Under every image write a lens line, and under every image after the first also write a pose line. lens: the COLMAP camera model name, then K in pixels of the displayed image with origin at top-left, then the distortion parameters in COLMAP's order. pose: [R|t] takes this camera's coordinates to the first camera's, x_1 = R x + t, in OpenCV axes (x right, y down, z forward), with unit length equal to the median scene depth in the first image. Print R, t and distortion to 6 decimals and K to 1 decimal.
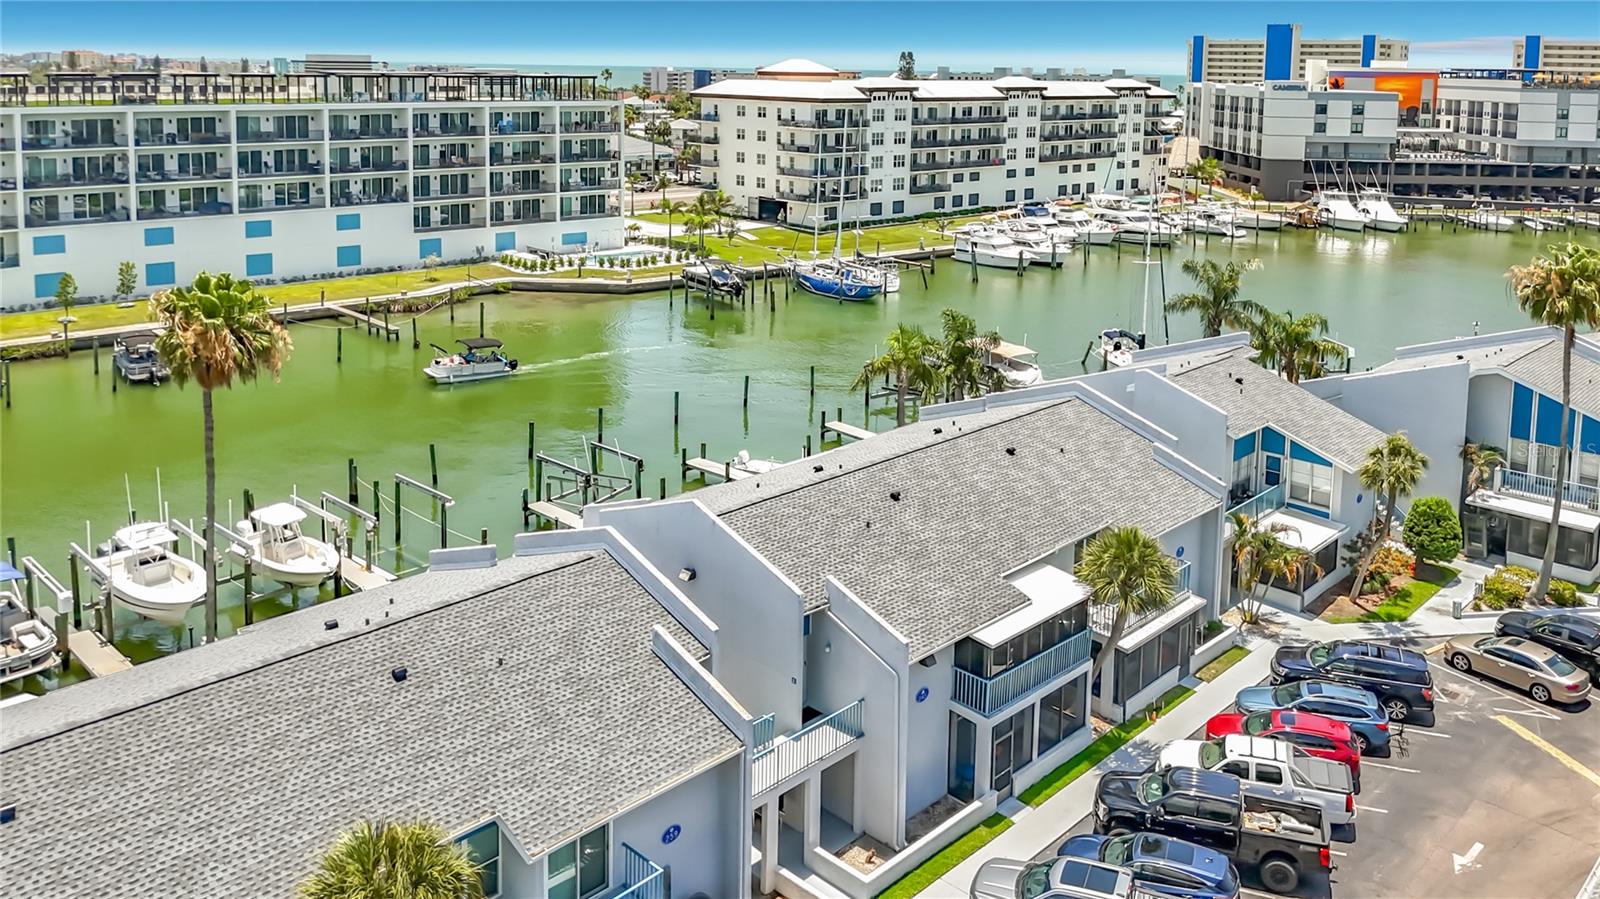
lens RADIAL K [[1252.3, 0, 812.2], [0, 1252.3, 252.8], [0, 0, 1]] dist [-0.008177, -0.004174]
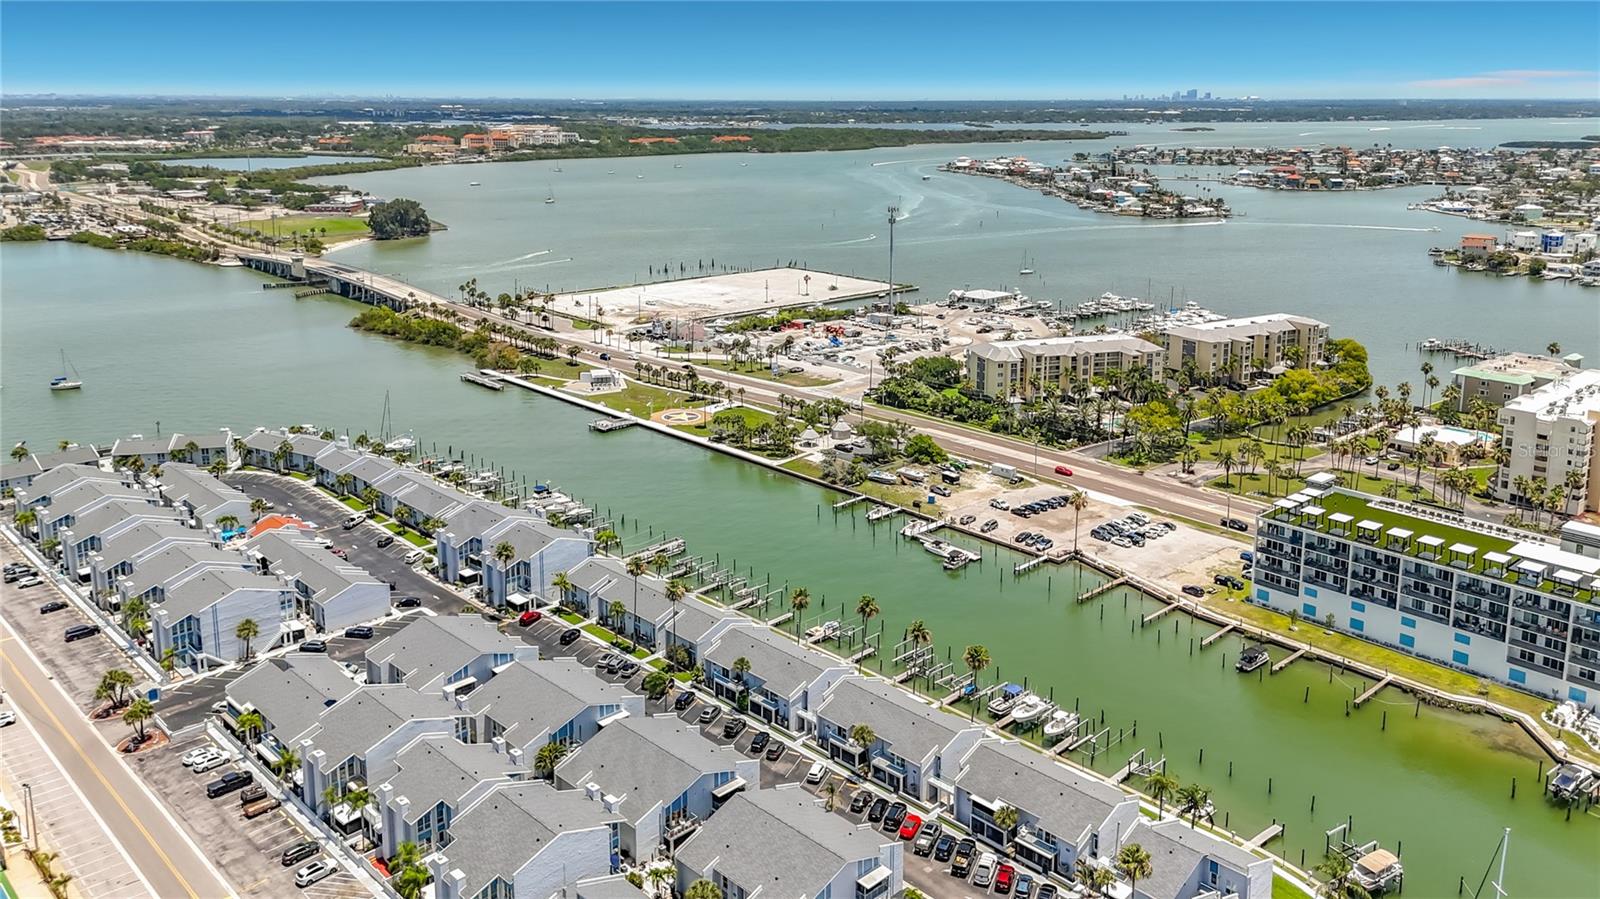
lens RADIAL K [[1217.3, 0, 792.2], [0, 1217.3, 319.9], [0, 0, 1]] dist [0.067036, -0.069593]
pose [[-0.035271, 0.164775, -0.985700, 1.037008], [-0.147819, 0.974605, 0.168210, -0.493614], [0.988385, 0.151638, -0.010019, 0.031117]]
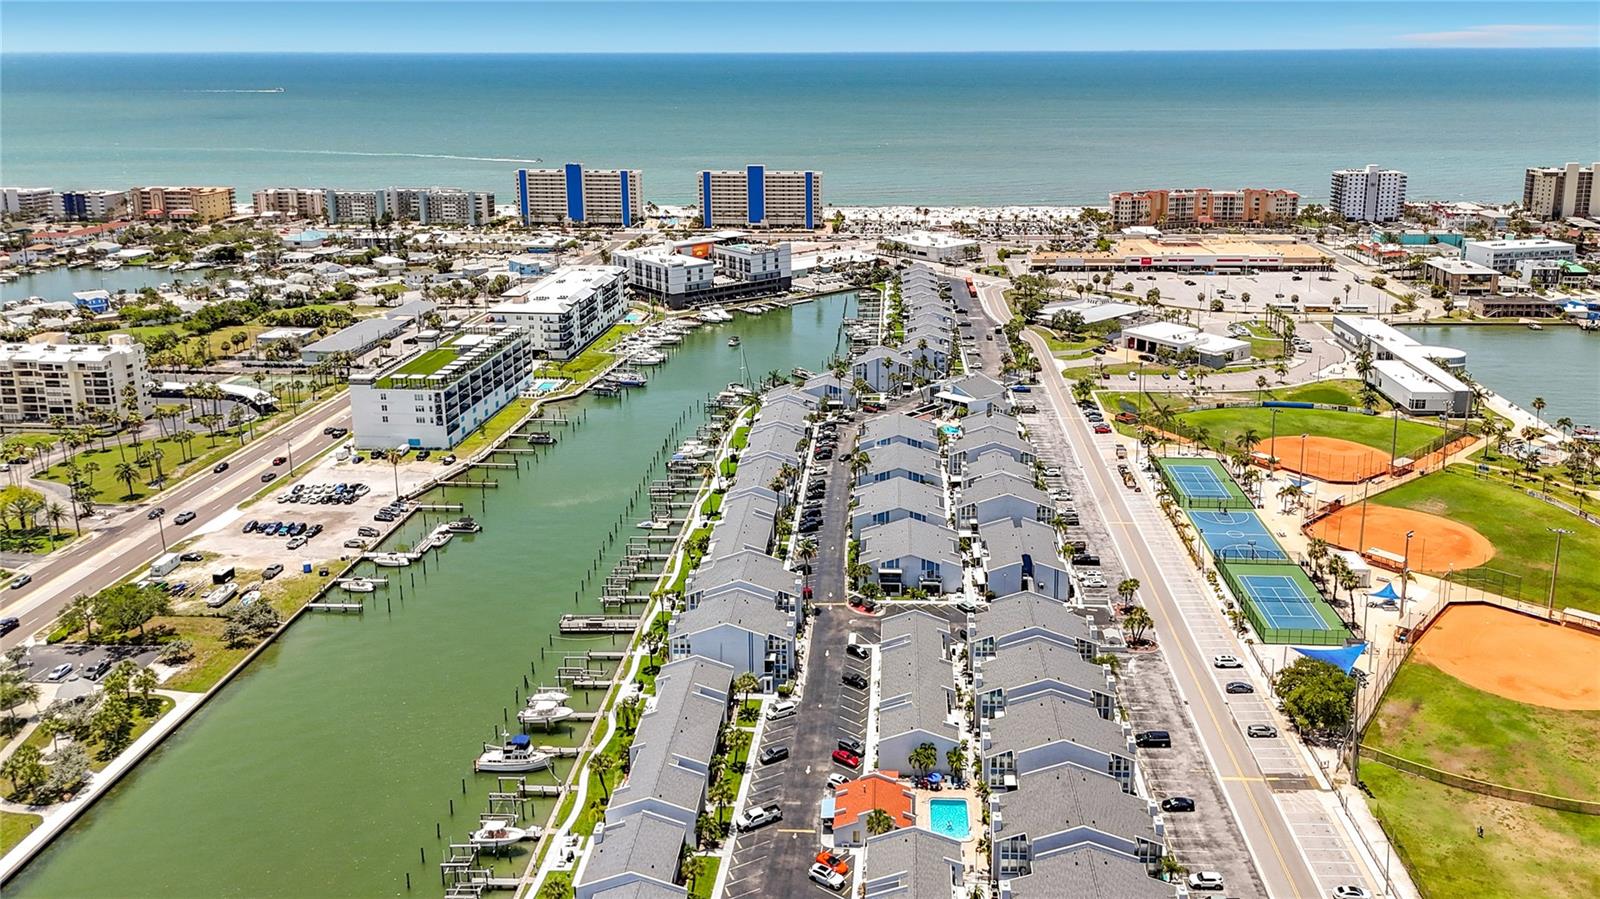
lens RADIAL K [[1198.5, 0, 863.1], [0, 1198.5, 357.9], [0, 0, 1]] dist [0.035645, -0.013998]
pose [[0.739671, -0.183044, 0.647596, -1.321992], [0.109770, 0.982227, 0.152251, -0.382699], [-0.663955, -0.041529, 0.746618, -1.502622]]
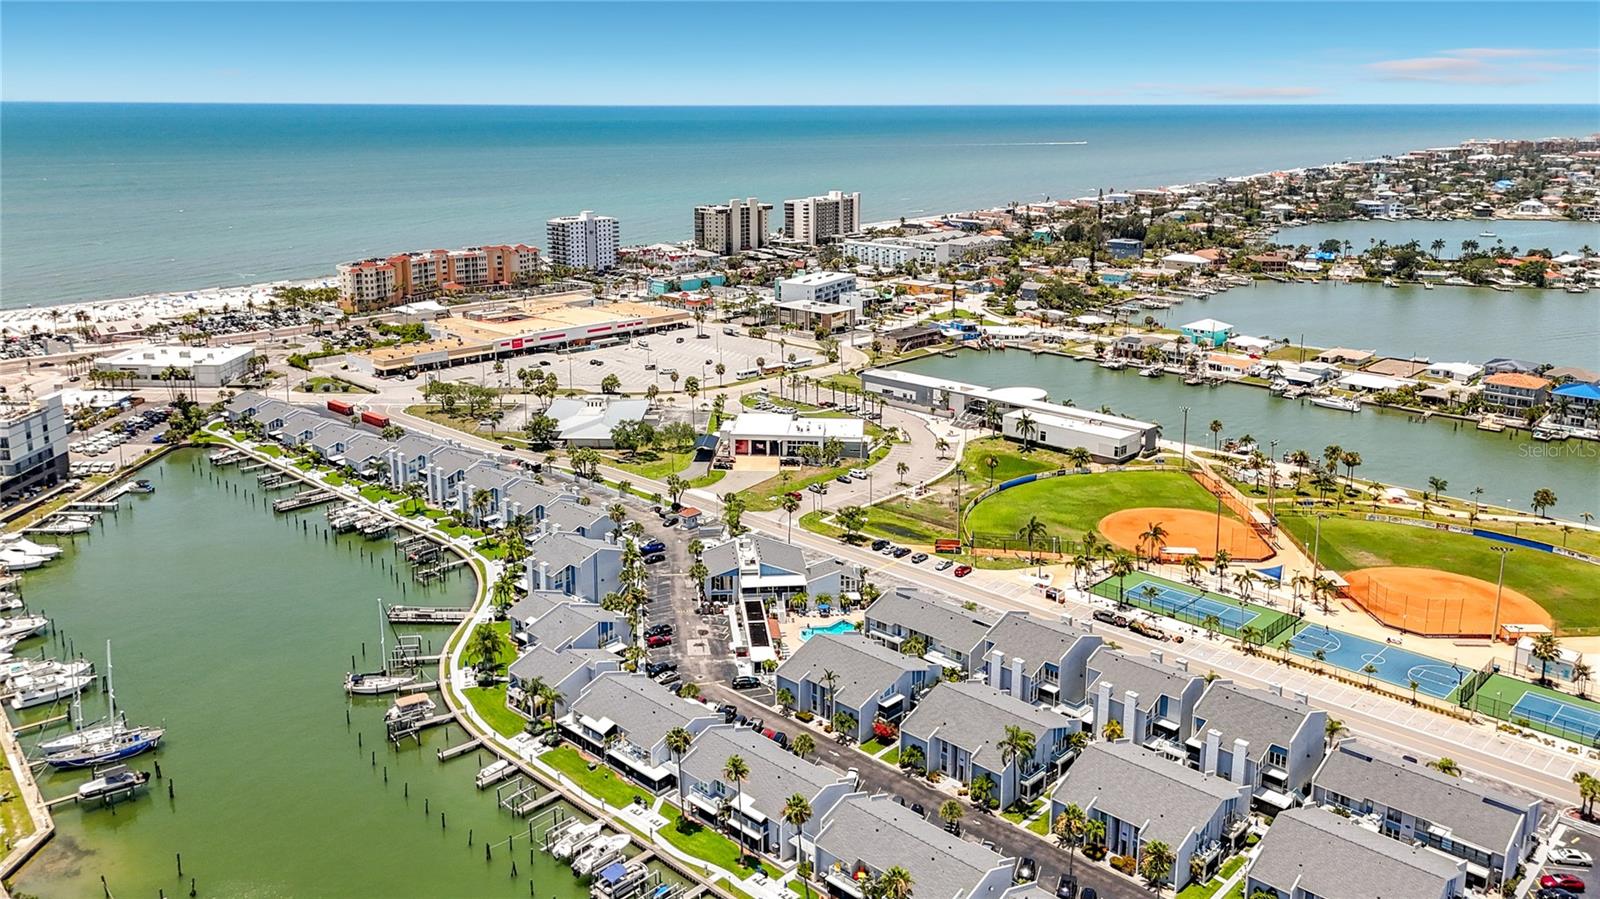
lens RADIAL K [[1215.4, 0, 778.0], [0, 1215.4, 373.3], [0, 0, 1]] dist [0.078000, -0.089915]
pose [[-0.005369, -0.228311, 0.973573, -1.125212], [0.137022, 0.964236, 0.226878, -0.541708], [-0.990553, 0.134619, 0.026106, 0.092126]]
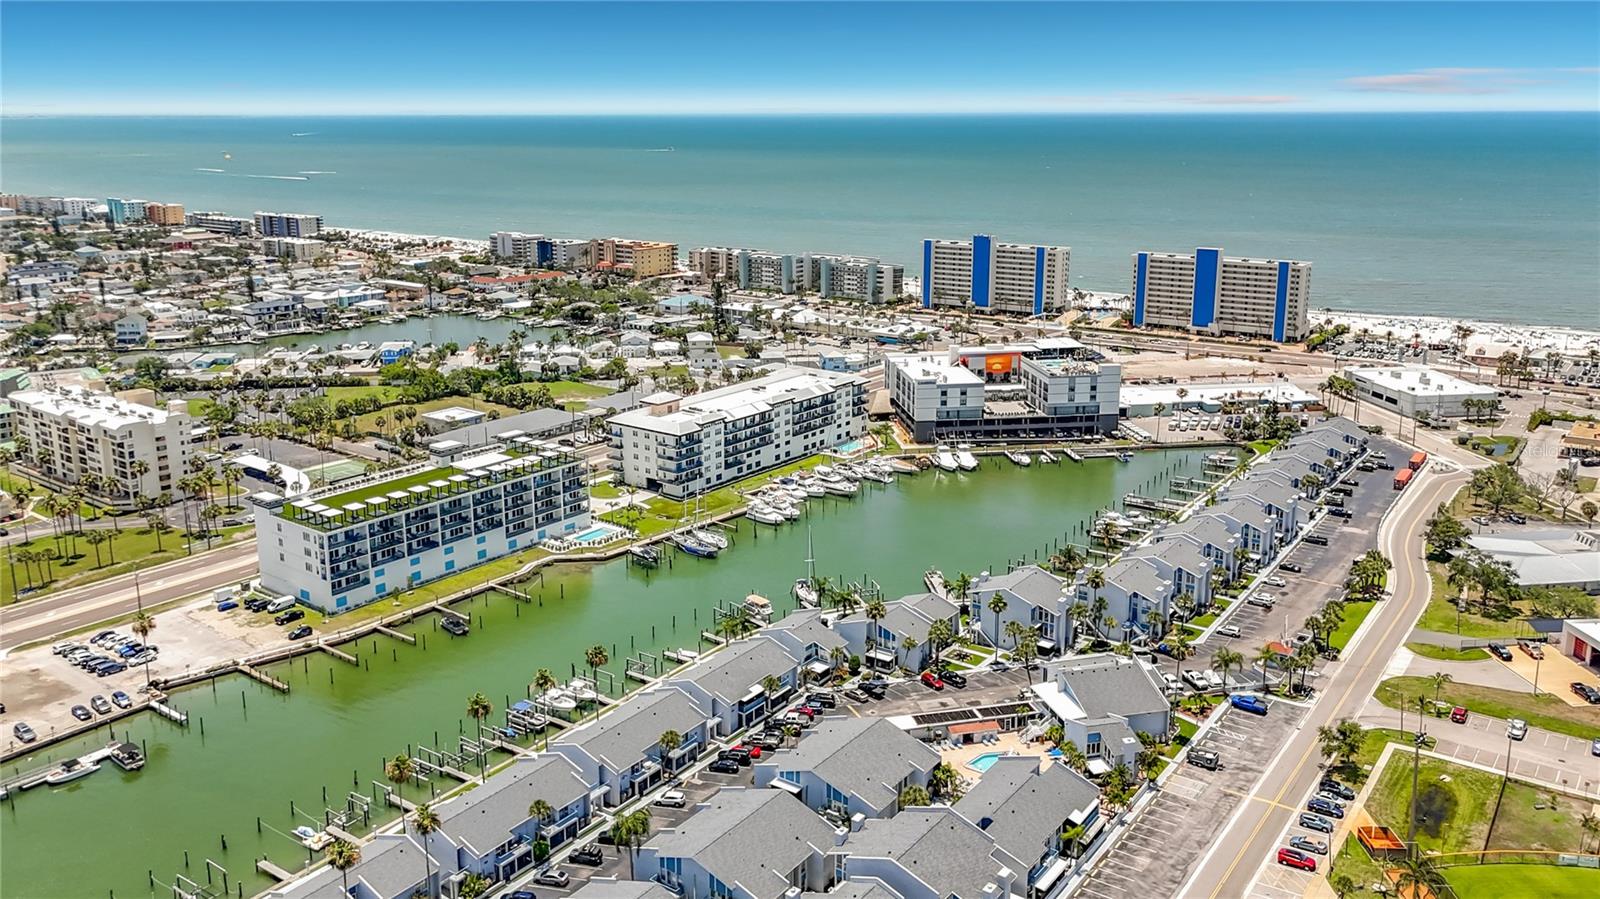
lens RADIAL K [[1257.0, 0, 806.3], [0, 1257.0, 410.5], [0, 0, 1]] dist [0.119890, -0.242764]
pose [[0.988864, -0.053287, 0.138957, -0.074613], [0.041190, 0.995222, 0.088521, -0.361714], [-0.143010, -0.081811, 0.986334, -1.112179]]
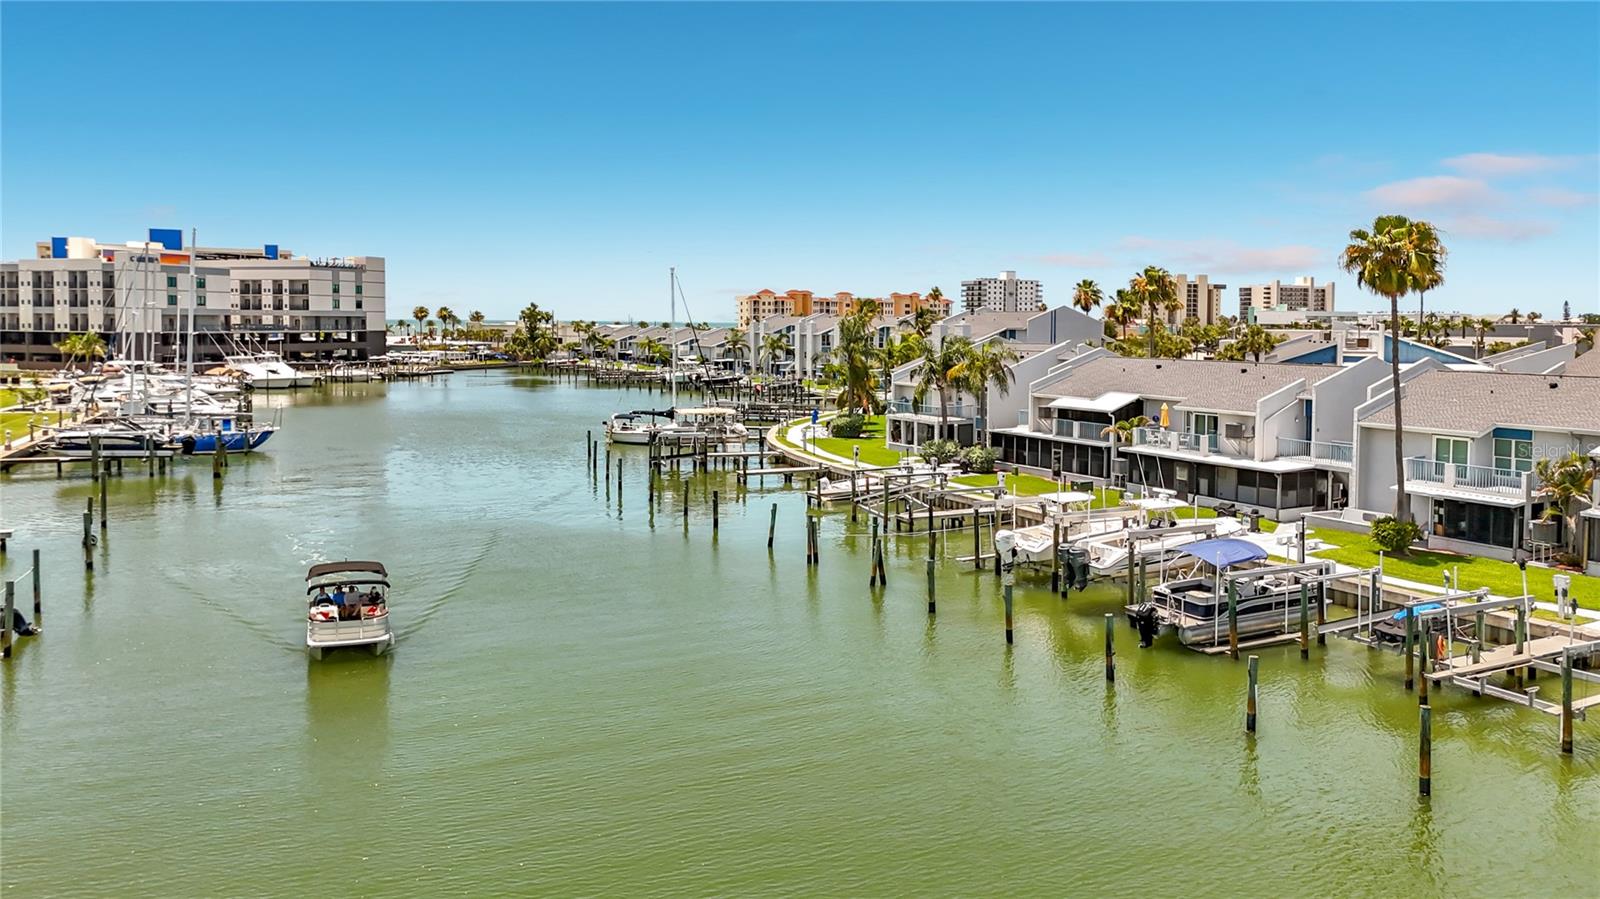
lens RADIAL K [[1202.0, 0, 796.1], [0, 1202.0, 379.2], [0, 0, 1]] dist [0.066409, -0.083505]
pose [[0.305855, -0.058856, 0.950257, -0.523959], [0.137201, 0.990394, 0.017182, 0.021882], [-0.942140, 0.125121, 0.310993, 0.310812]]
